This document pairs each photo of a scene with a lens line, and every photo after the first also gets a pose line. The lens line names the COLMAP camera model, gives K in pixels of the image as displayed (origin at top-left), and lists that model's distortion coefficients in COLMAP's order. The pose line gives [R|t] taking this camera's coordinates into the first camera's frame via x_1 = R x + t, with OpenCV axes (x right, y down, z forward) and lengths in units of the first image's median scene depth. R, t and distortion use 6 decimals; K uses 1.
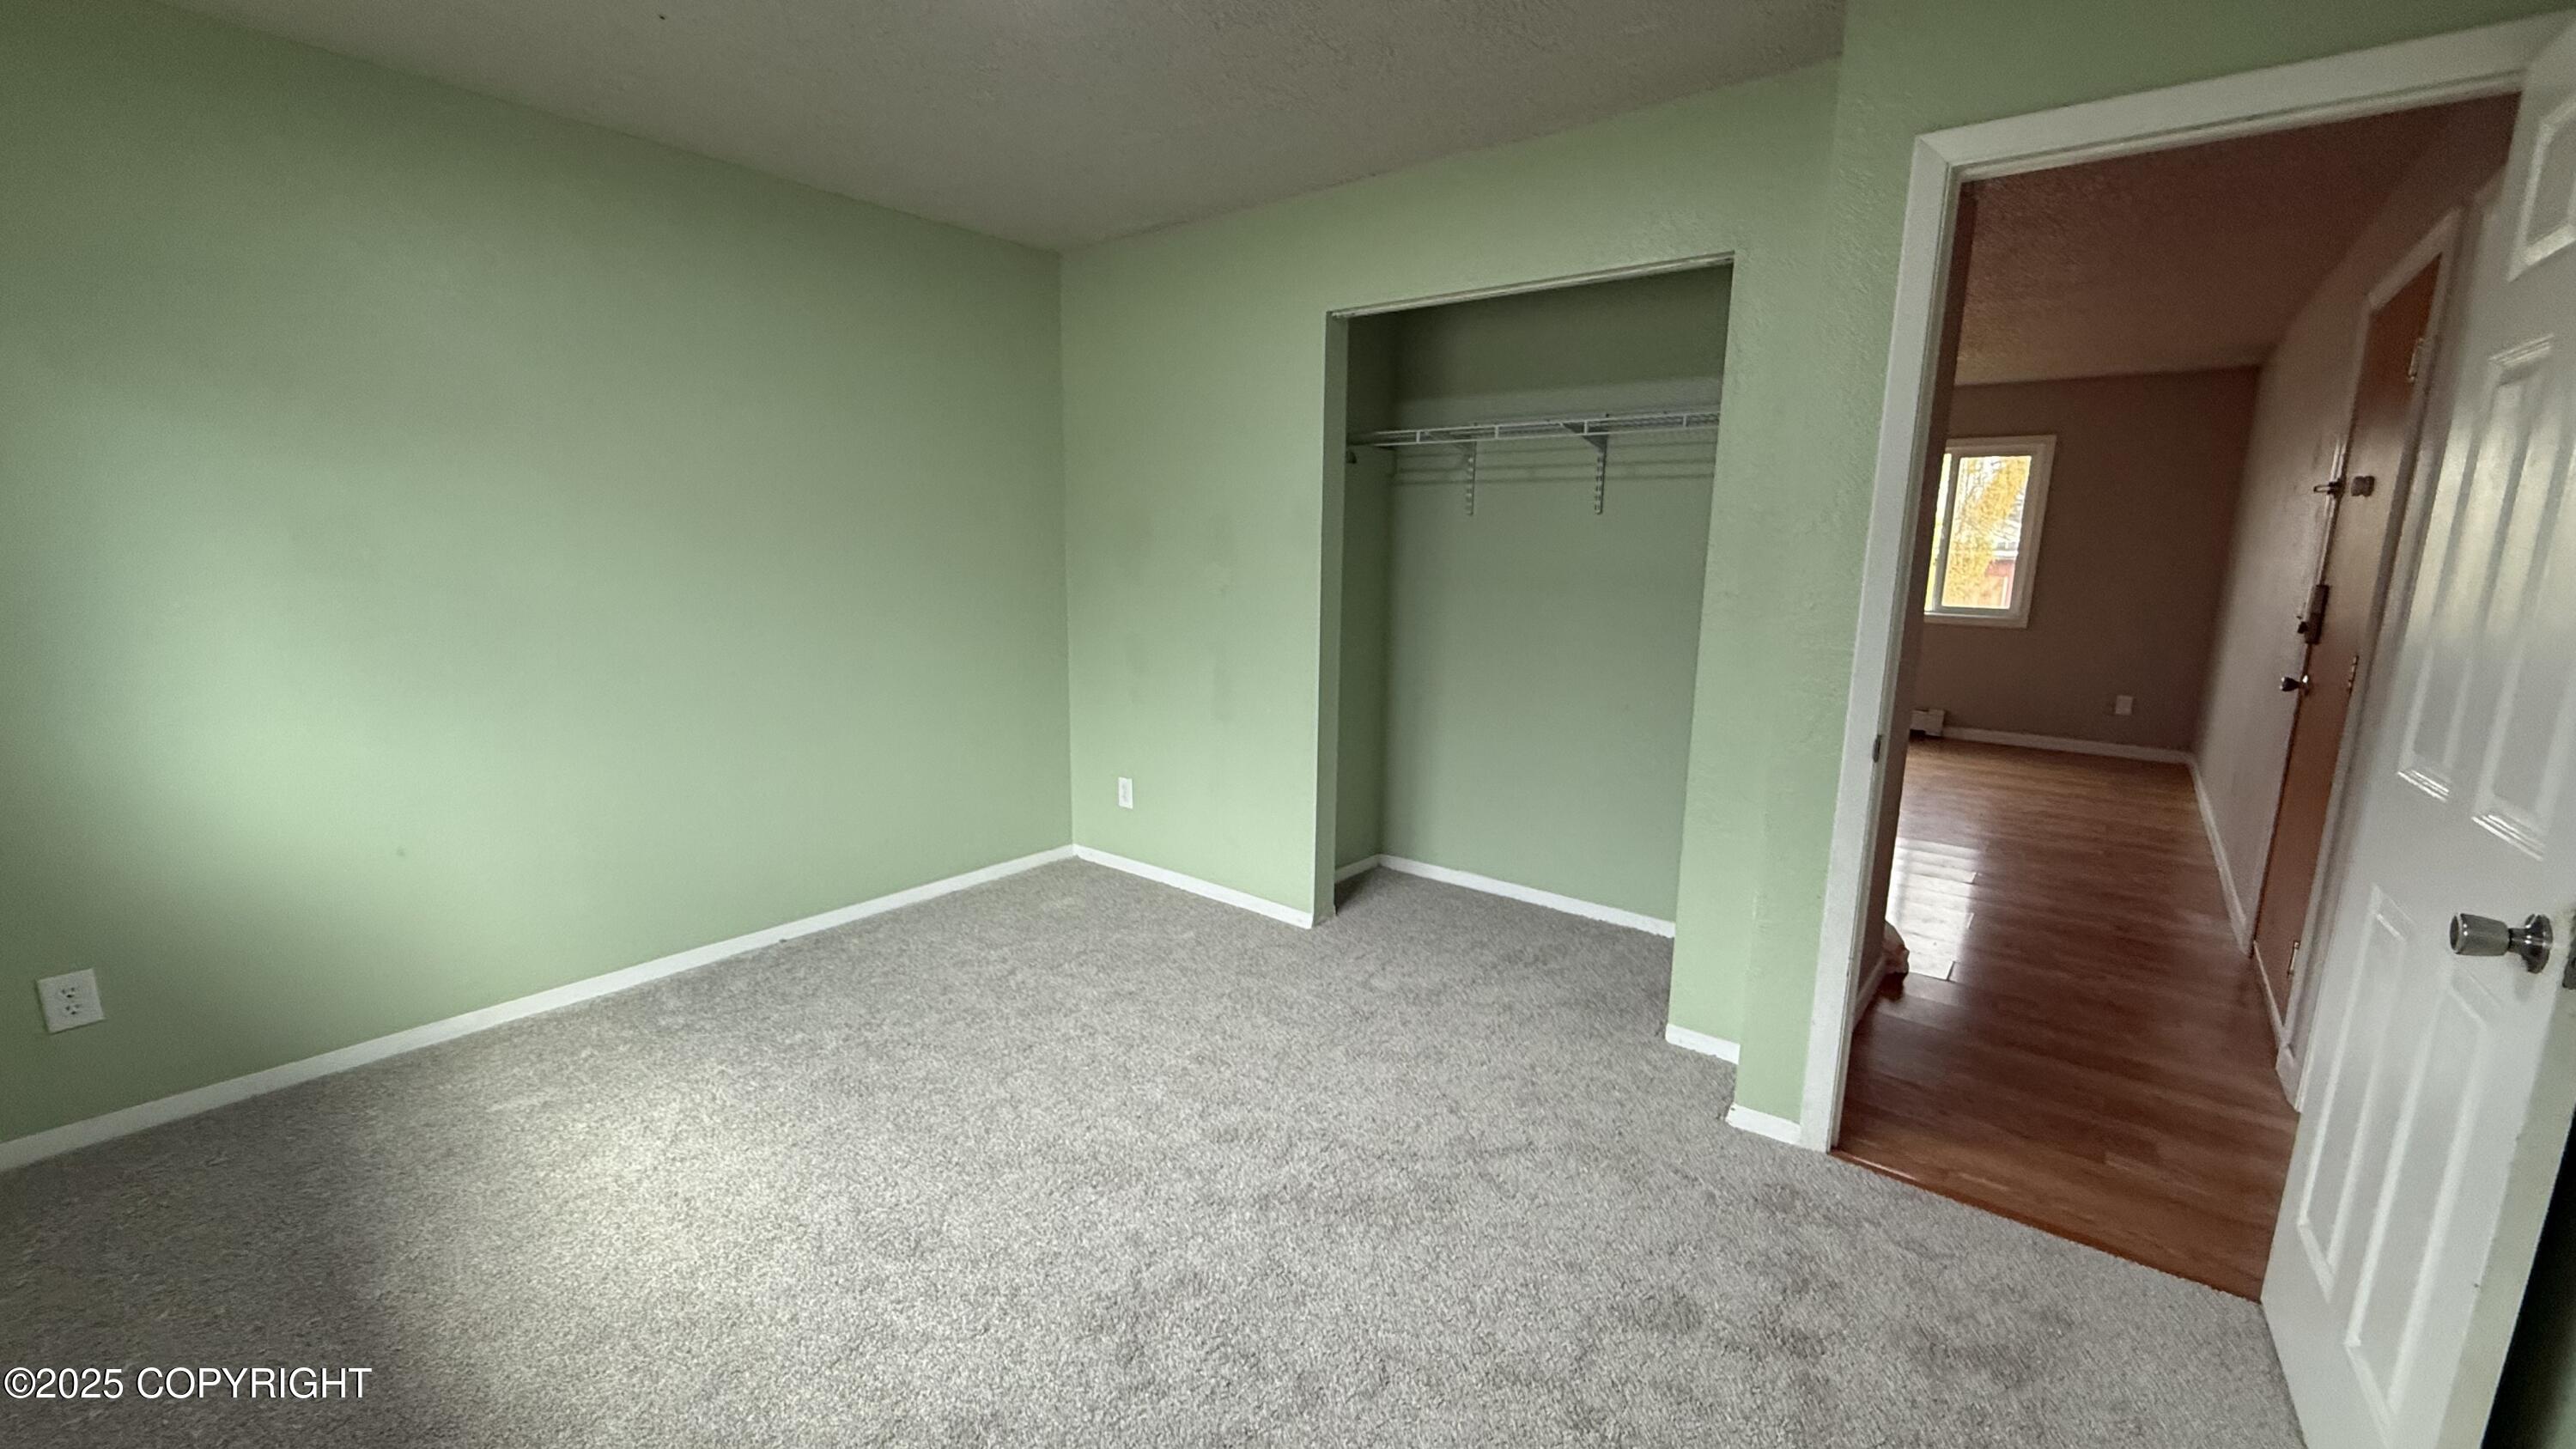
lens RADIAL K [[1025.3, 0, 1292.3], [0, 1025.3, 719.4], [0, 0, 1]] dist [-0.000056, -0.000525]
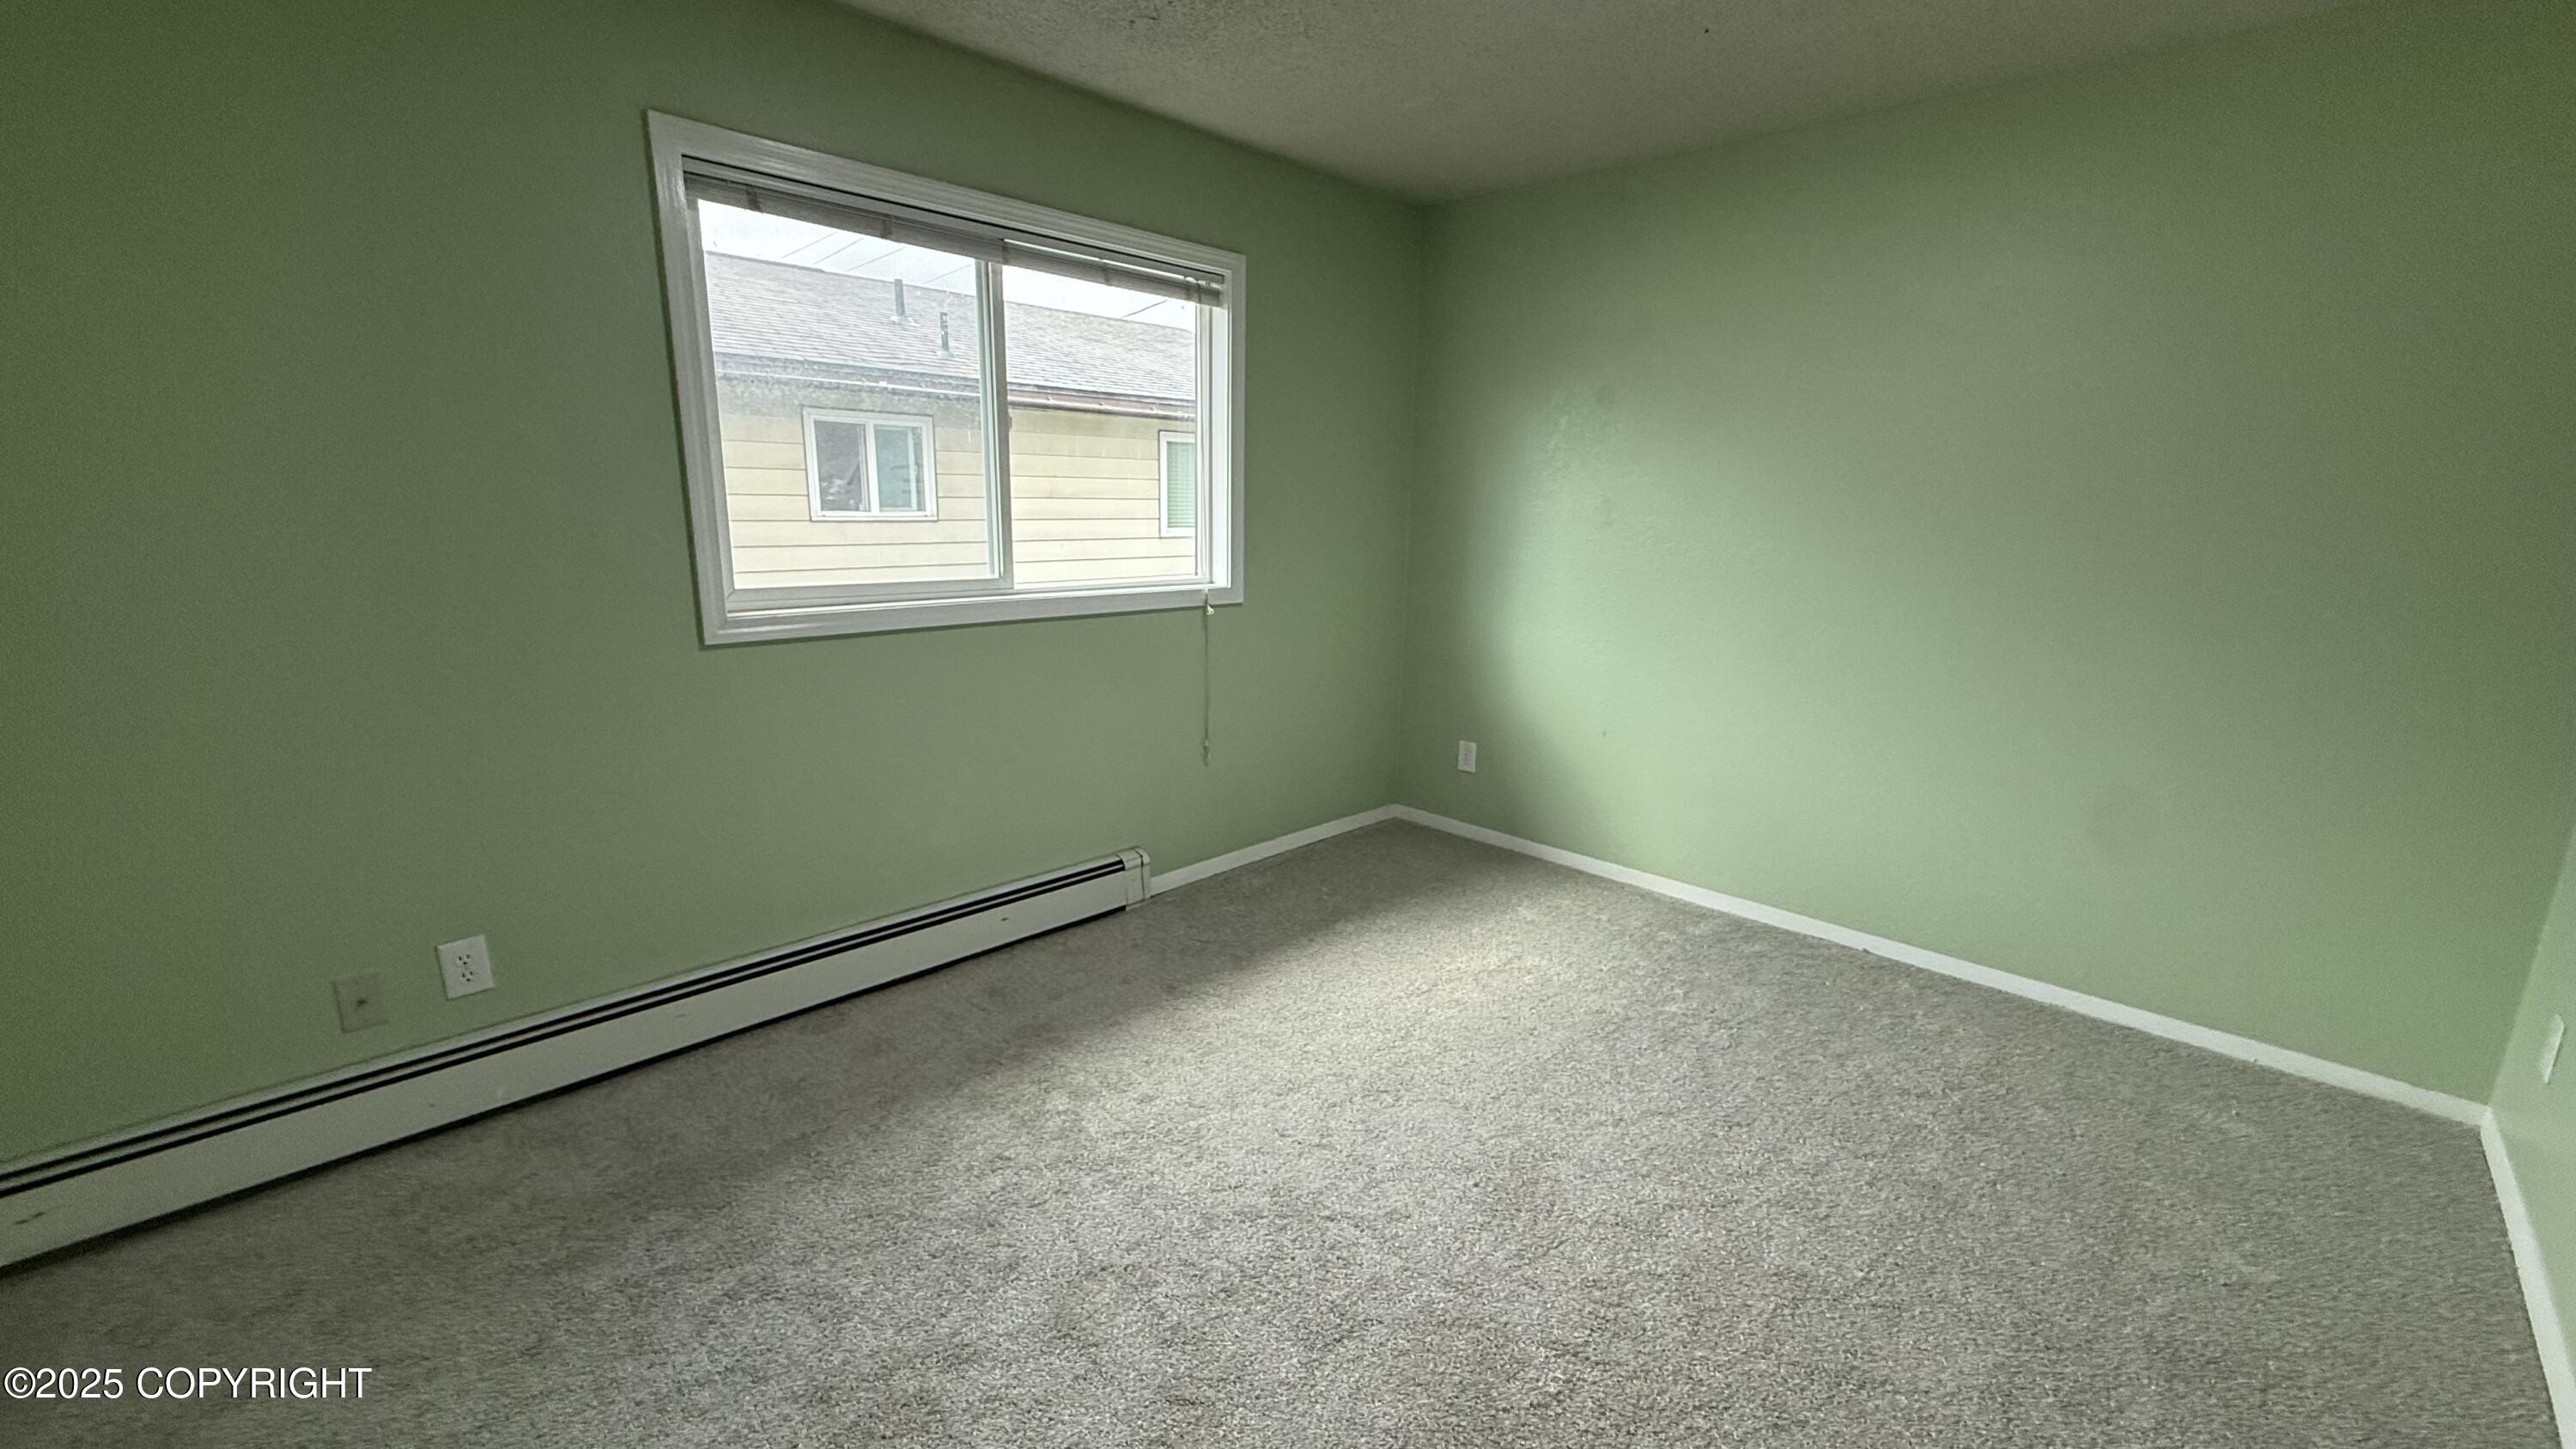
lens RADIAL K [[1025.3, 0, 1262.2], [0, 1025.3, 731.8], [0, 0, 1]] dist [-0.000056, -0.000525]
pose [[-0.119802, 0.206328, -0.971121, 0.467836], [-0.190163, 0.955286, 0.226422, -0.085940], [0.974415, 0.211797, -0.075209, 0.554350]]
